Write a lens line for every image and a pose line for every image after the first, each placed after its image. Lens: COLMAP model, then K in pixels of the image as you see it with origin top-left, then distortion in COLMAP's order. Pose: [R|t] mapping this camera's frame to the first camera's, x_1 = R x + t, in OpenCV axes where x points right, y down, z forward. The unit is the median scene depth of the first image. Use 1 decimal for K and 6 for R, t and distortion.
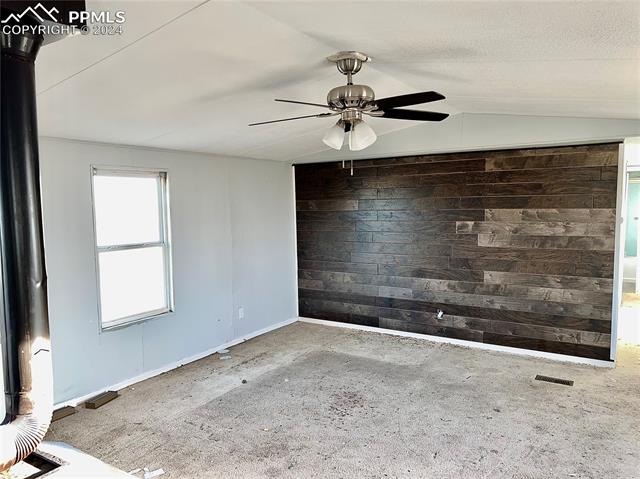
lens RADIAL K [[473.5, 0, 320.9], [0, 473.5, 240.8], [0, 0, 1]] dist [0.026597, -0.014749]
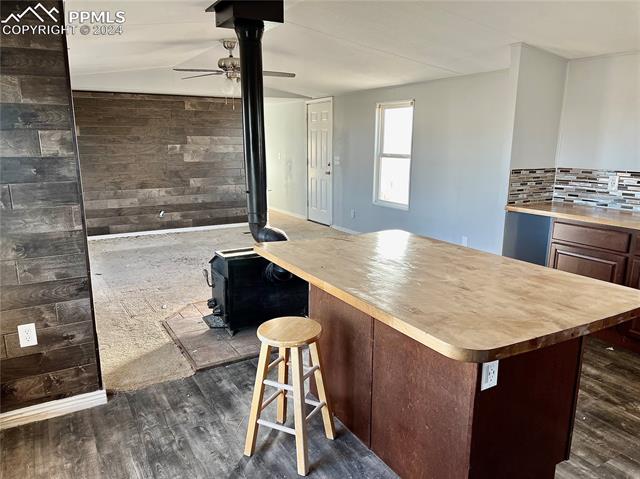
lens RADIAL K [[473.5, 0, 320.5], [0, 473.5, 240.2], [0, 0, 1]] dist [0.026597, -0.014749]
pose [[0.472230, -0.173155, 0.864301, -0.776681], [0.064195, 0.984668, 0.162196, 0.038243], [-0.879135, -0.021110, 0.476105, -0.072071]]
